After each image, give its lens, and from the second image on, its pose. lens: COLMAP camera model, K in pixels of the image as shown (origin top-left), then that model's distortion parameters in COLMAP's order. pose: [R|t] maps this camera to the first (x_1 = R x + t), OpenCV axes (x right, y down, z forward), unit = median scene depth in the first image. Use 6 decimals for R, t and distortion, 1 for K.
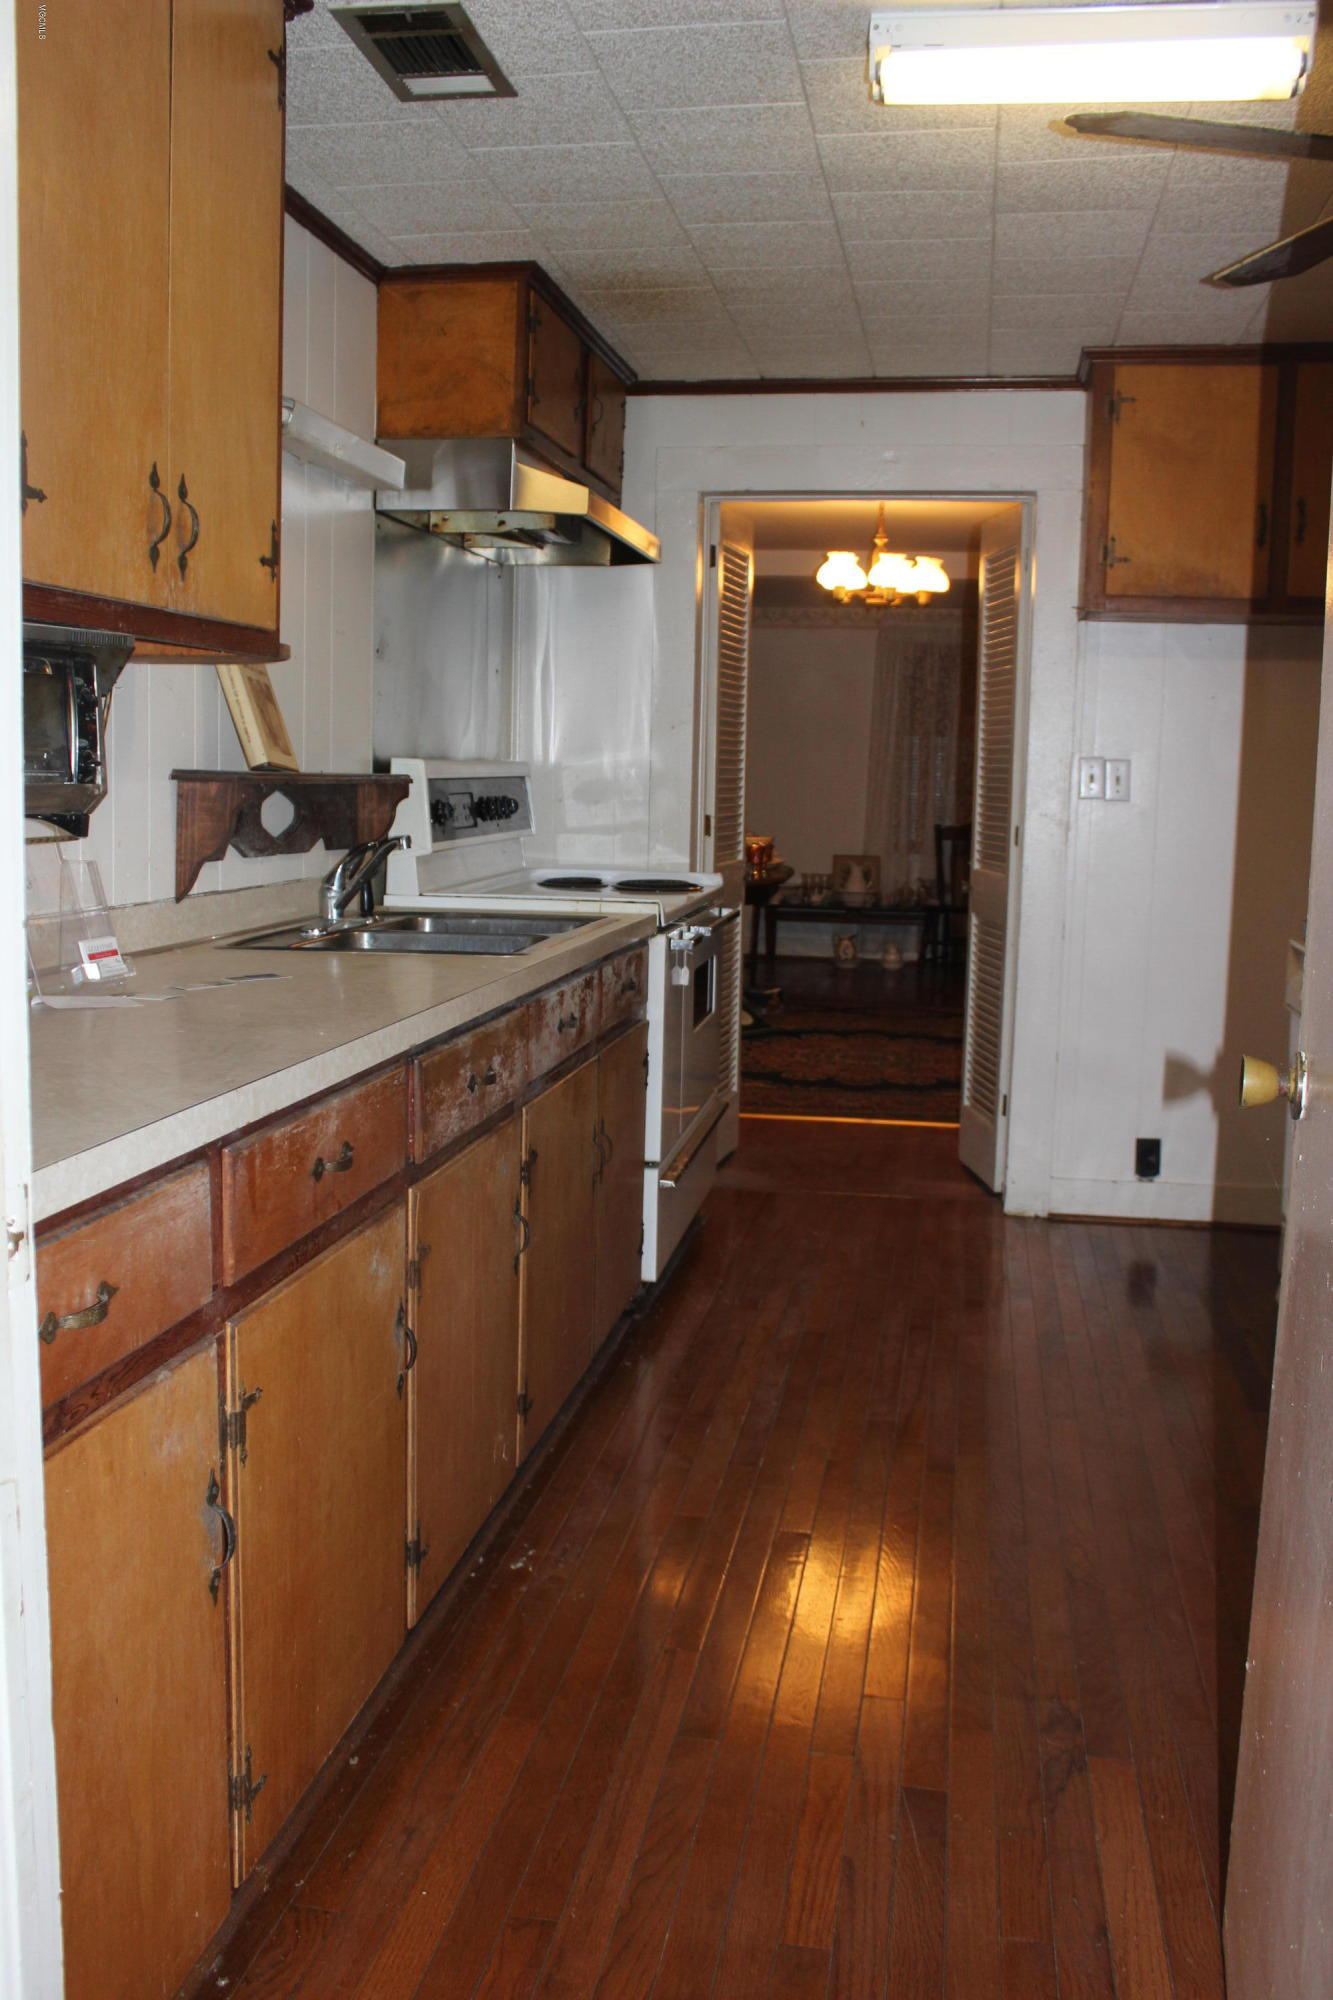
lens RADIAL K [[1763.1, 0, 658.1], [0, 1763.1, 970.6], [0, 0, 1]] dist [-0.158695, 0.167905]
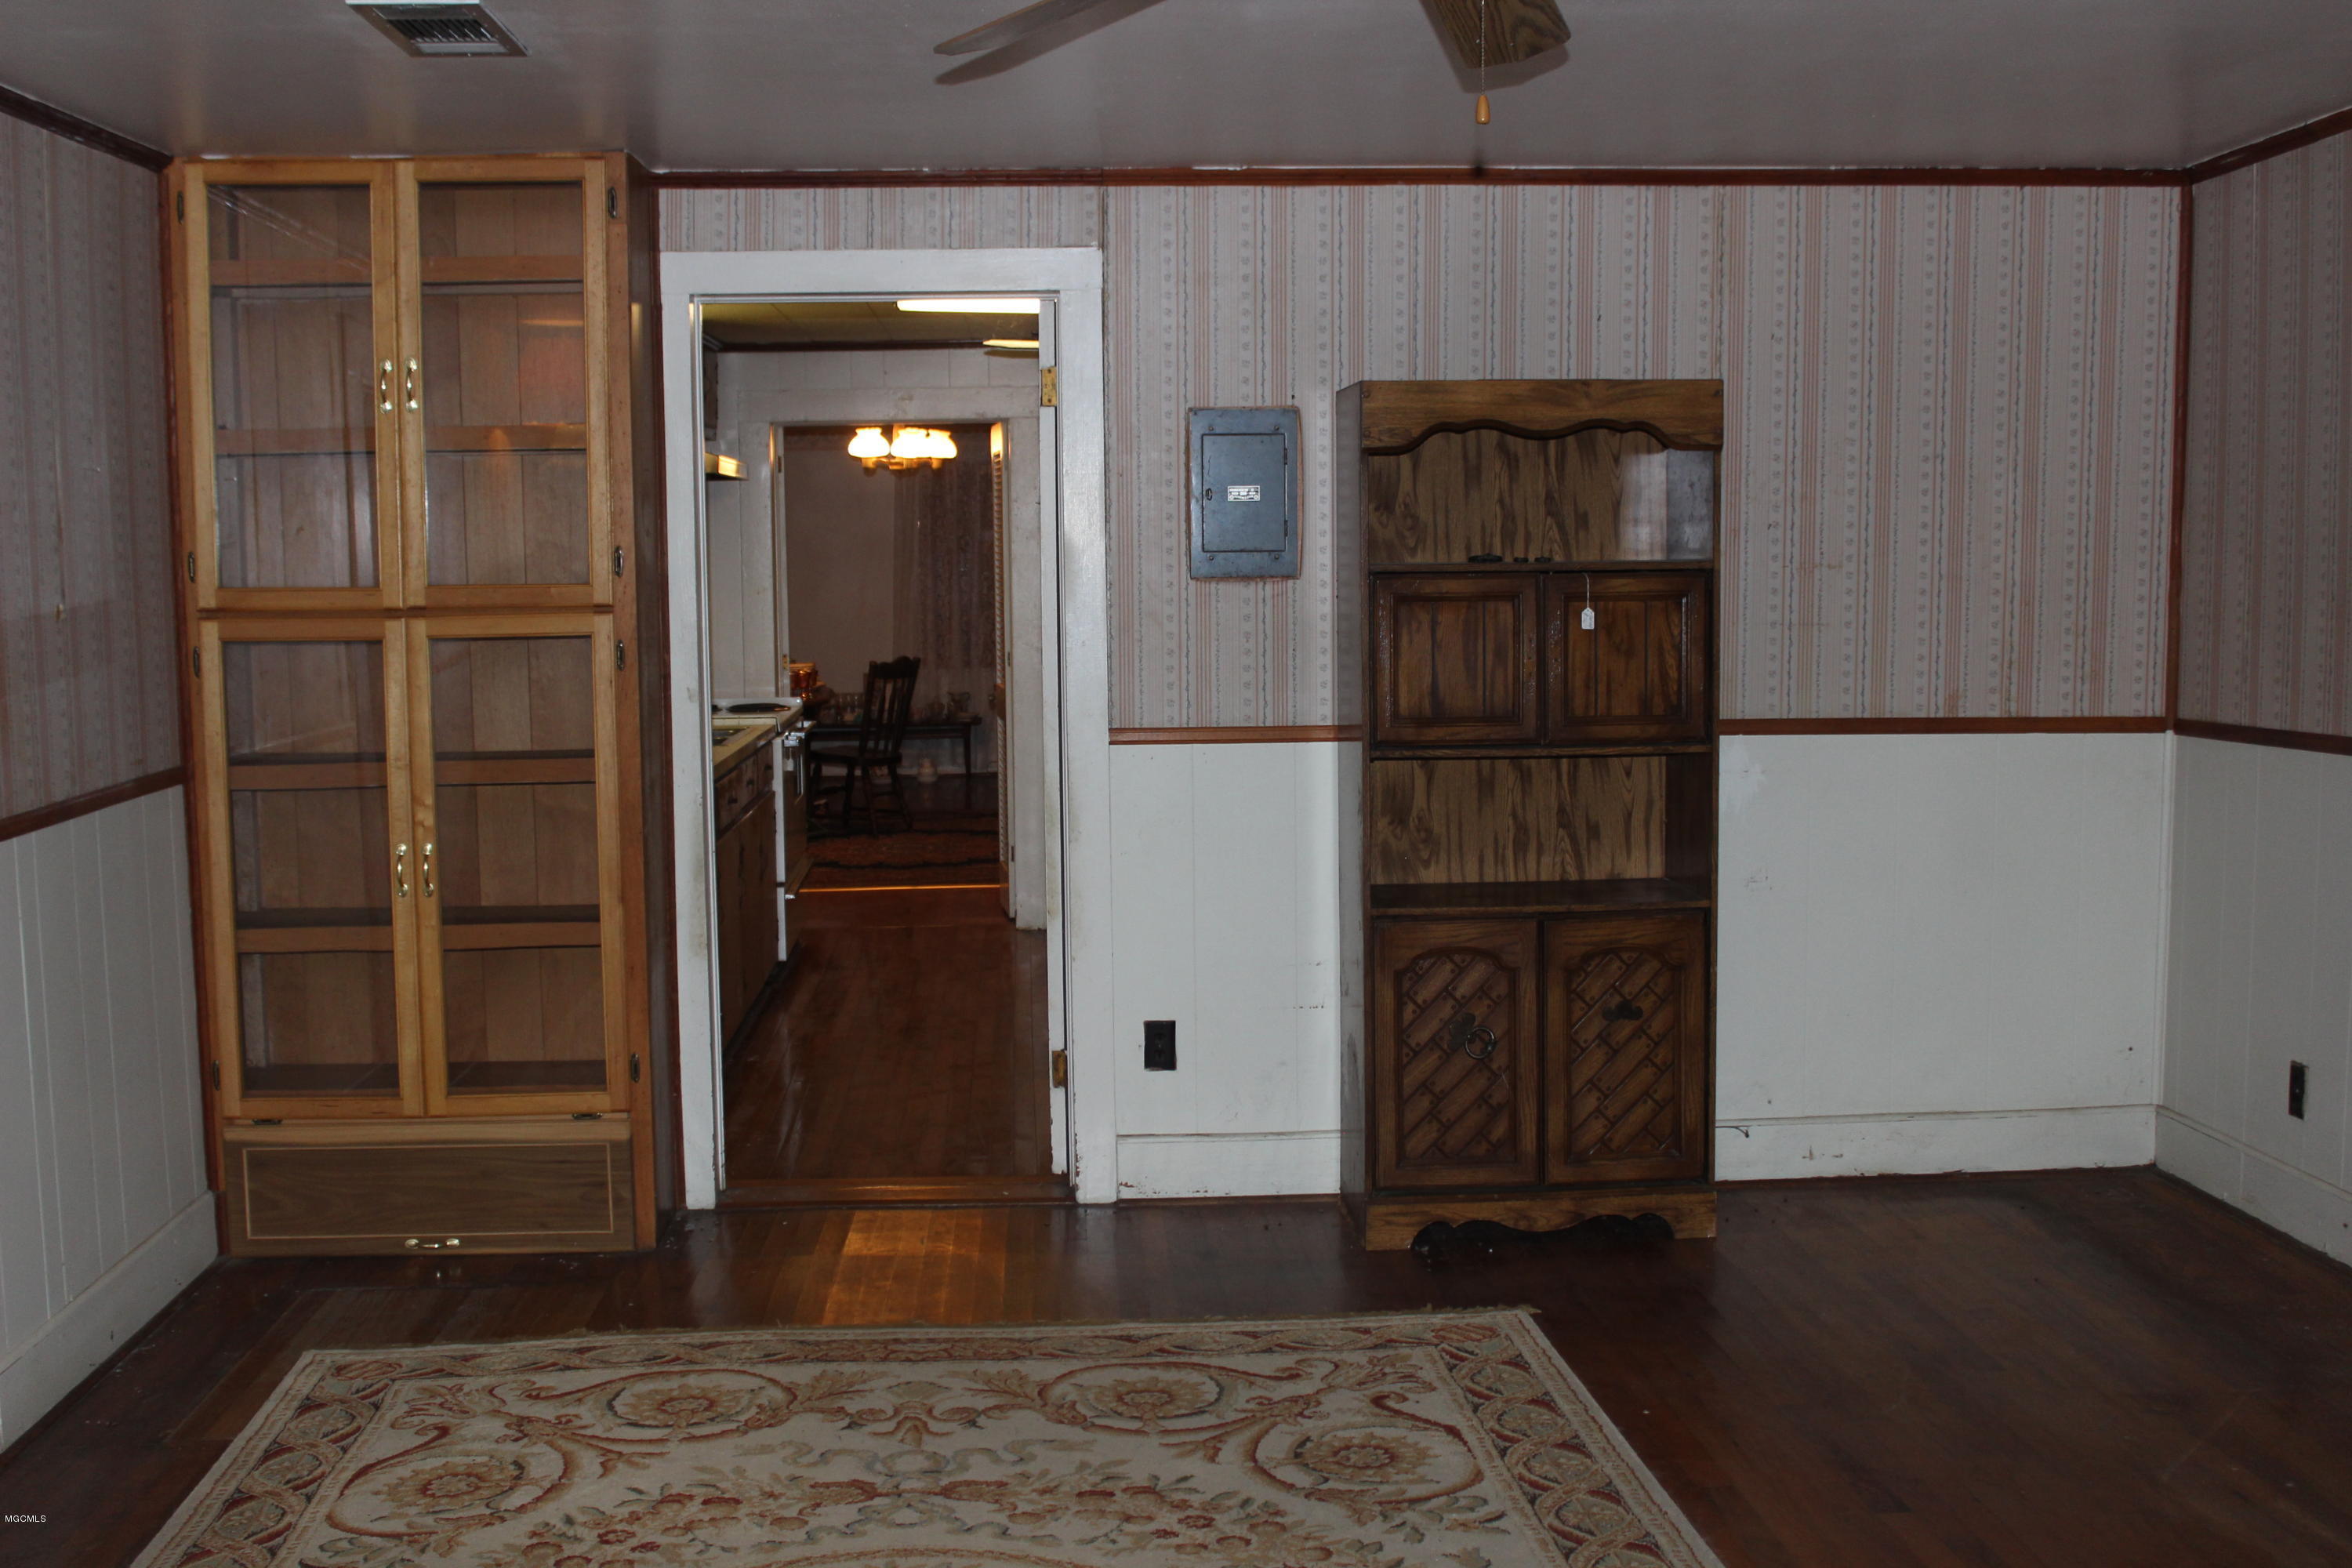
lens RADIAL K [[2494.3, 0, 1165.5], [0, 2494.3, 792.8], [0, 0, 1]] dist [-0.129602, 0.133815]
pose [[0.972816, -0.054688, 0.225031, -0.125946], [0.057597, 0.998320, -0.006379, 0.048298], [-0.224304, 0.019166, 0.974331, -0.952091]]
